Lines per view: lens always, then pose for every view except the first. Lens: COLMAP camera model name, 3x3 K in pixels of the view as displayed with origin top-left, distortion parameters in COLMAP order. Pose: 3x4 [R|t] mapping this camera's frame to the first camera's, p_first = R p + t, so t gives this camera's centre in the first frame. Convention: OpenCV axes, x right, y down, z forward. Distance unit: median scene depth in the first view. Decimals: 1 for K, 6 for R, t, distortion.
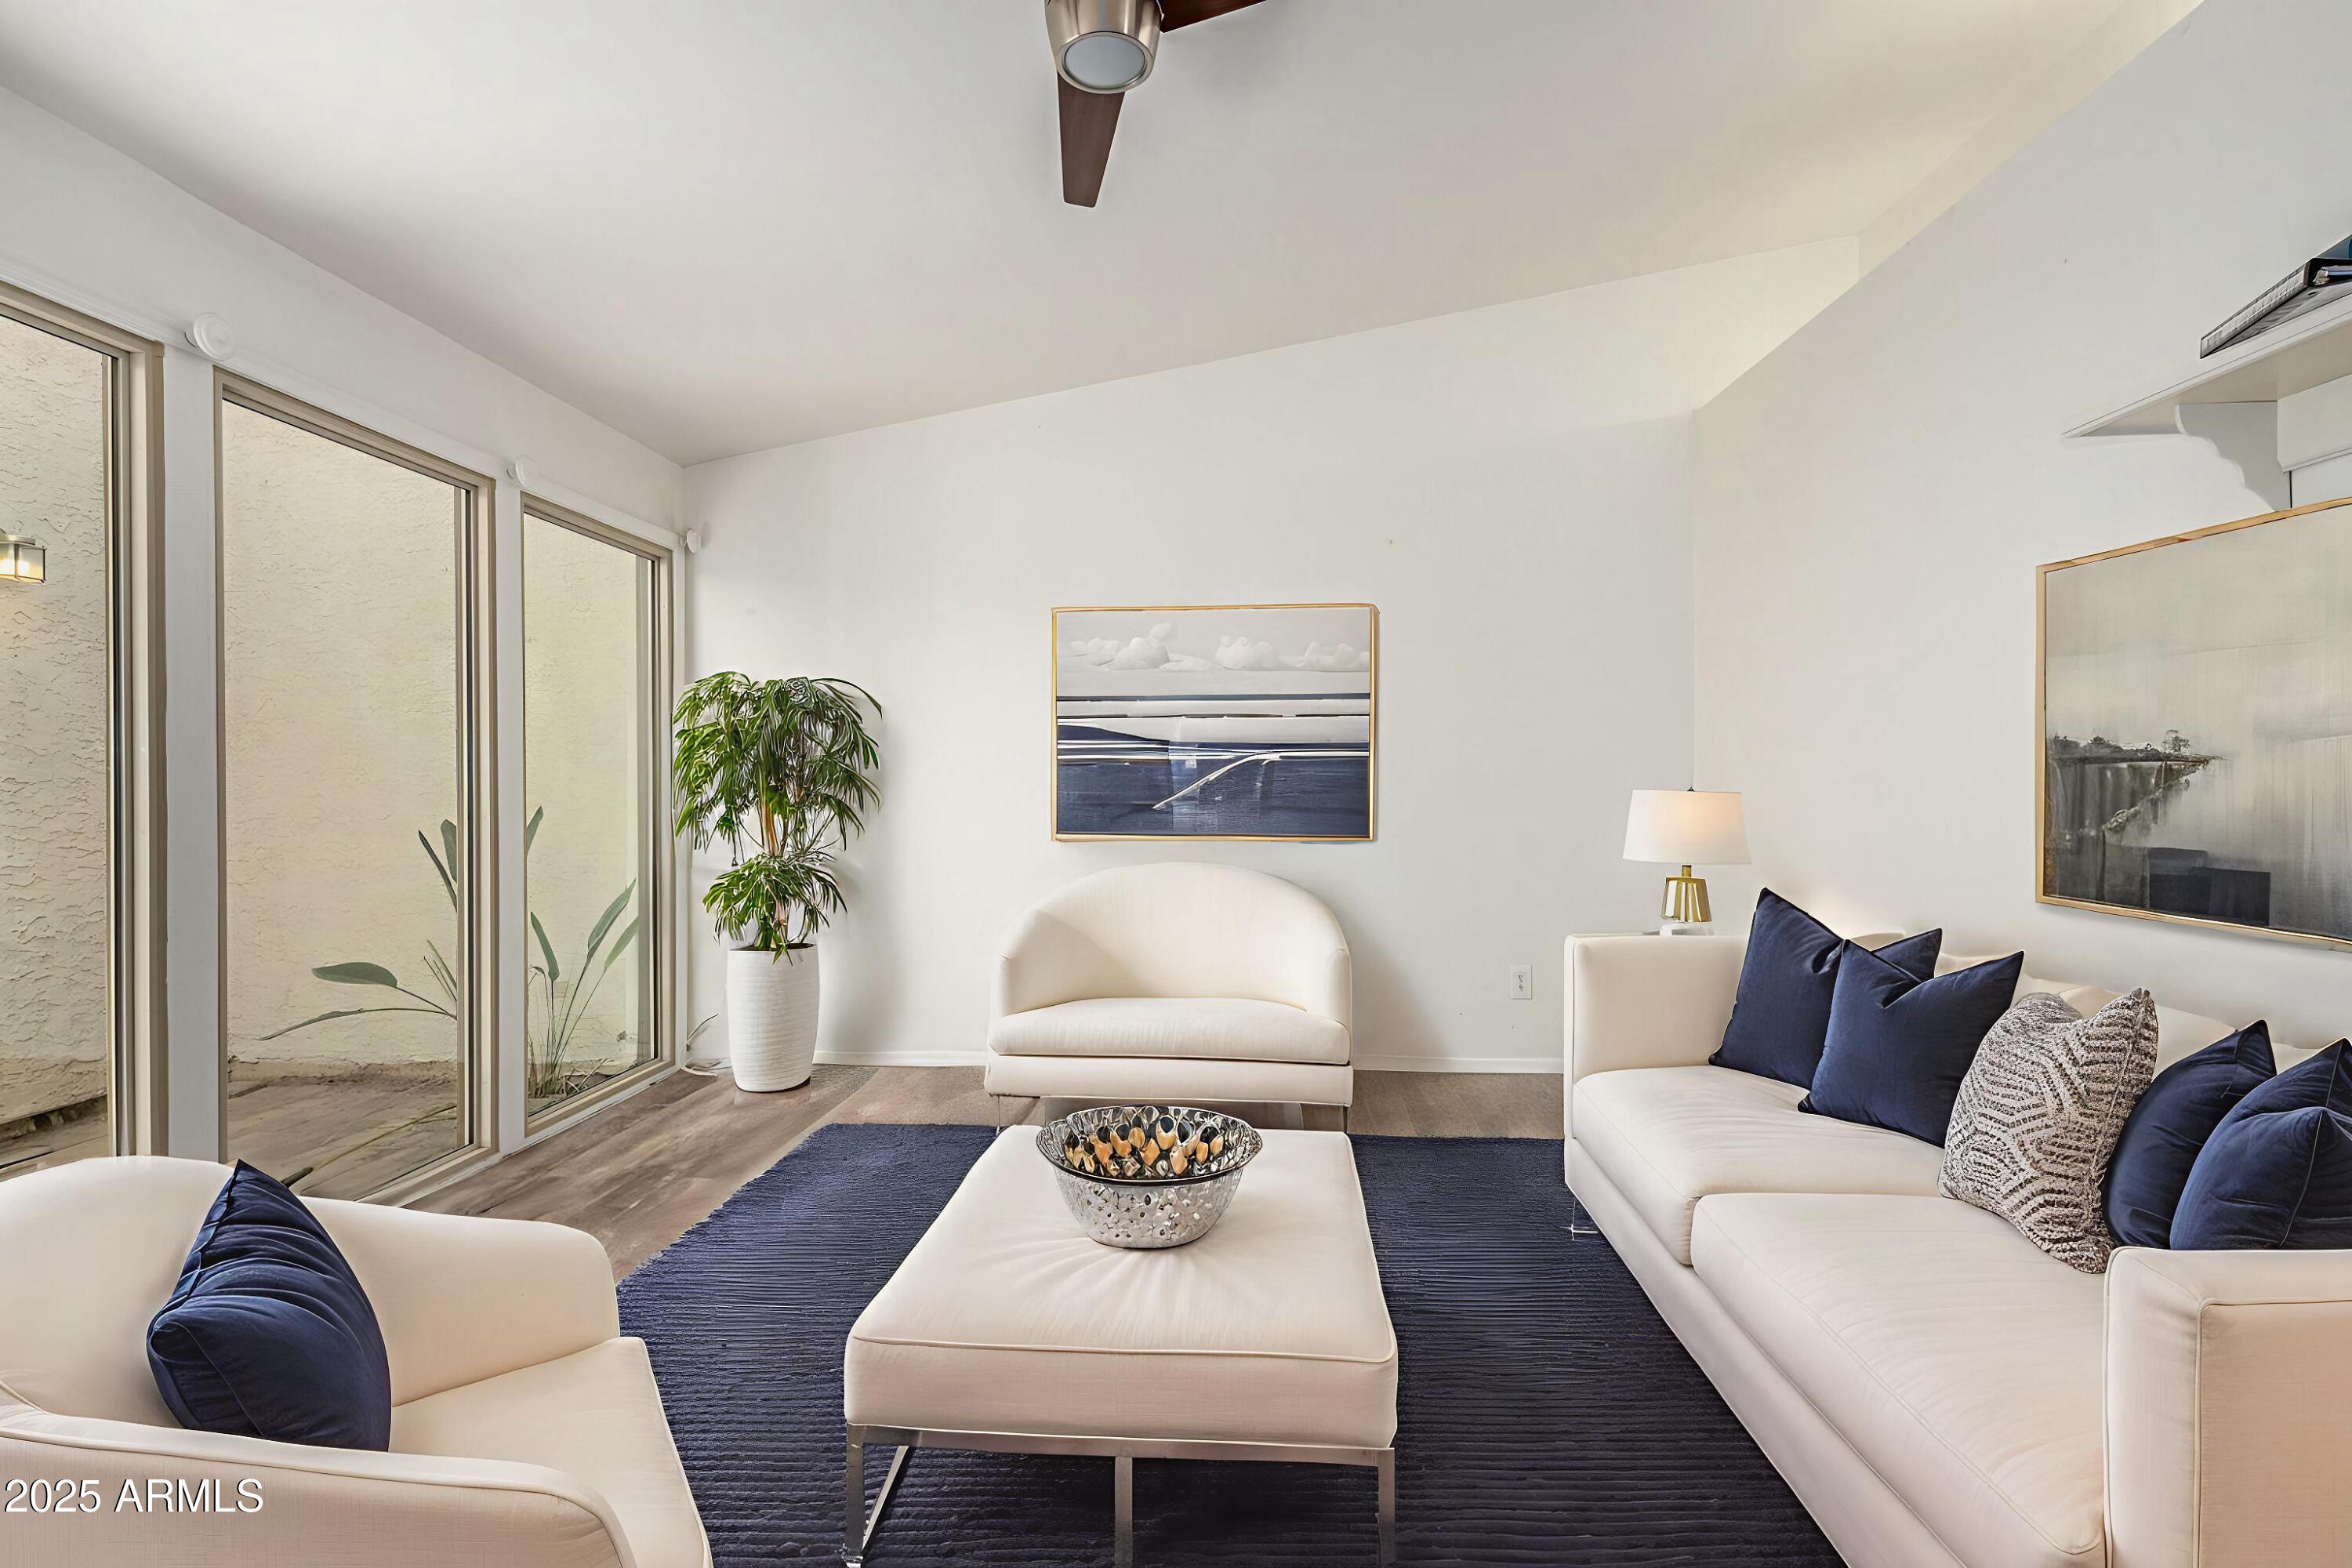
lens RADIAL K [[1103.8, 0, 1192.8], [0, 1103.8, 785.5], [0, 0, 1]] dist [0.001597, -0.001453]
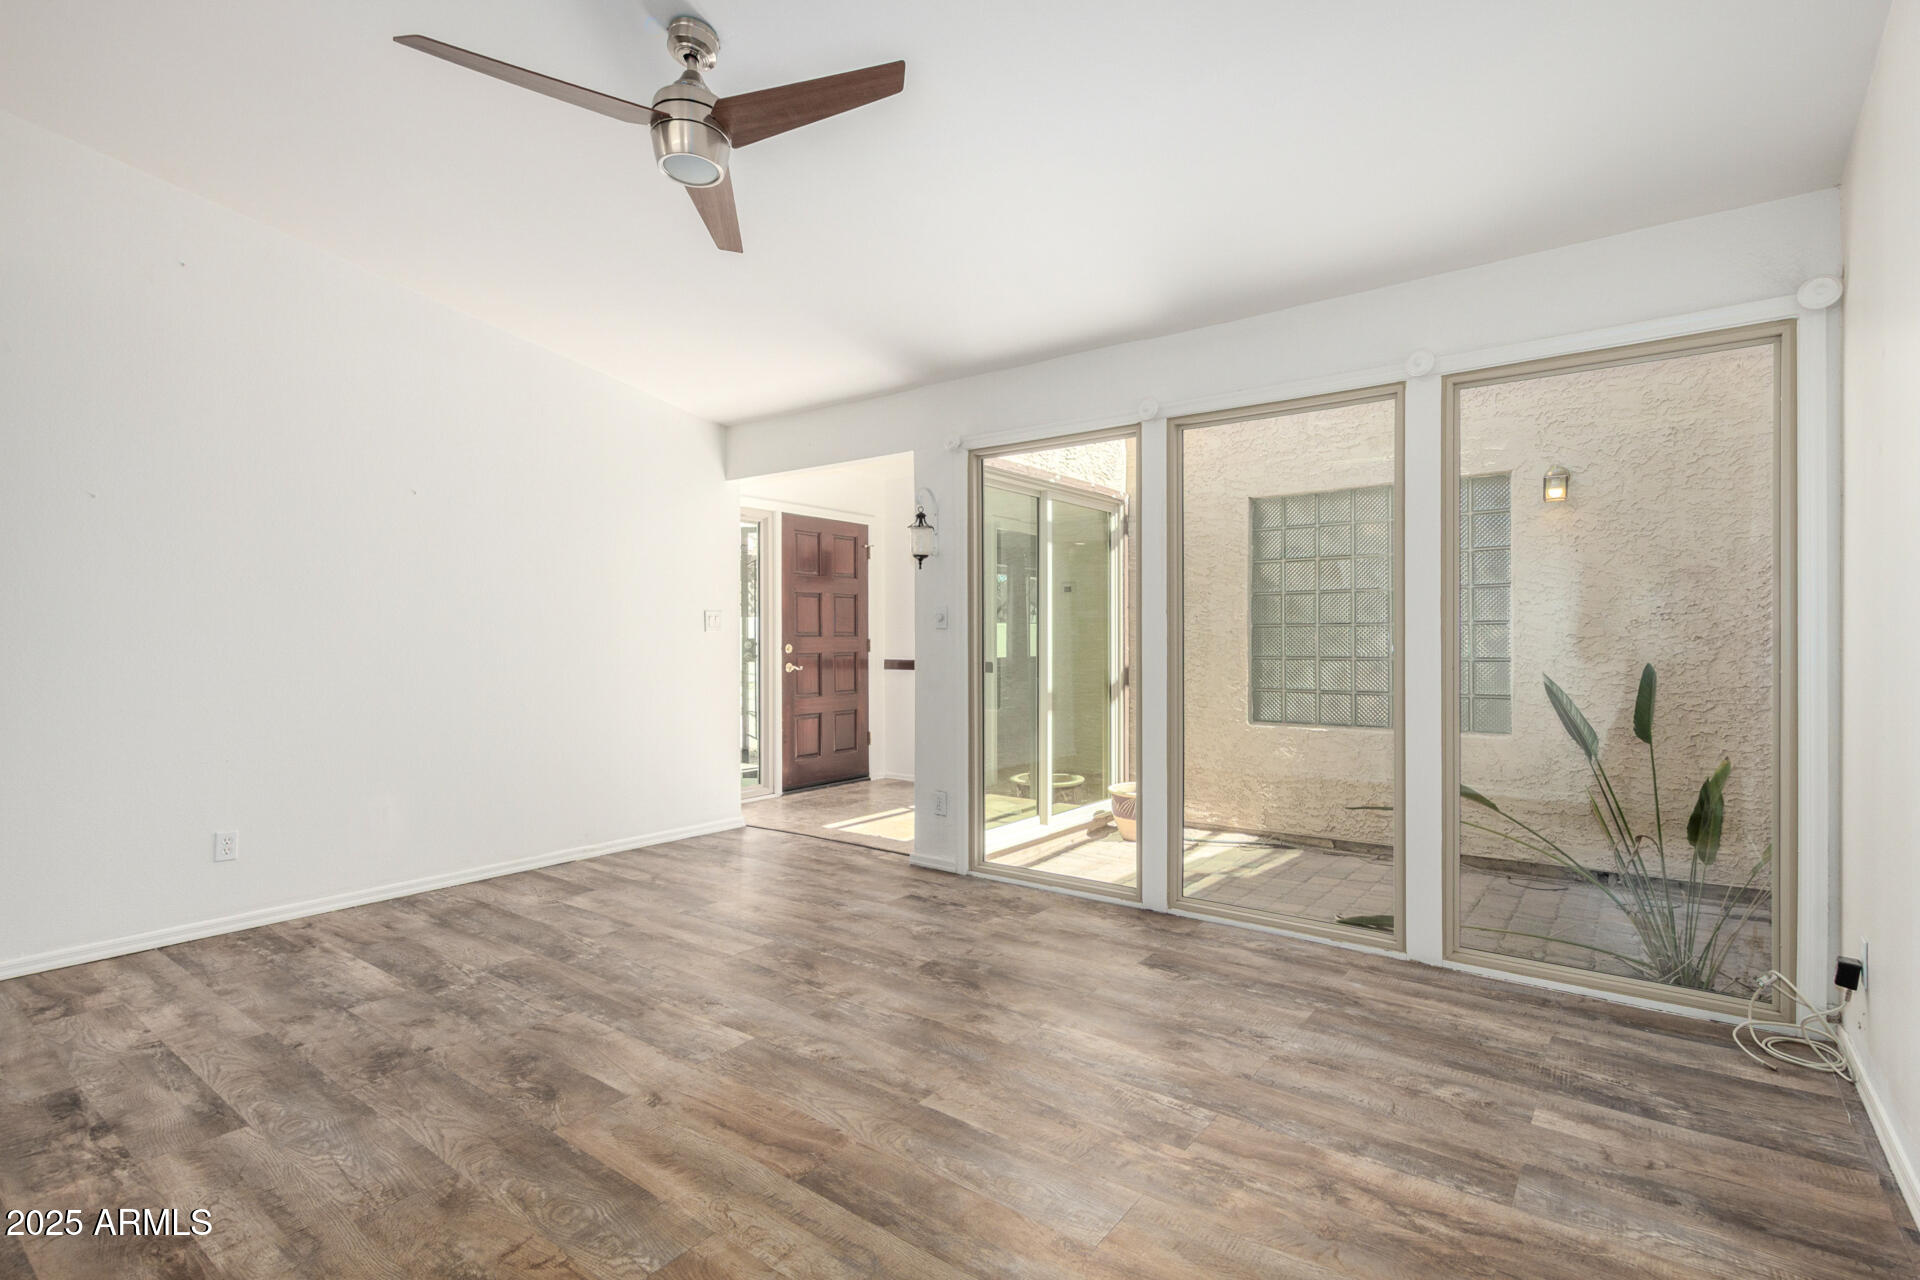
lens RADIAL K [[901.0, 0, 973.7], [0, 901.0, 641.2], [0, 0, 1]] dist [0.001597, -0.001453]
pose [[-0.561573, 0.006049, -0.827405, 0.402389], [-0.000739, 0.999969, 0.007812, -0.007106], [0.827427, 0.004998, -0.561551, 1.098580]]
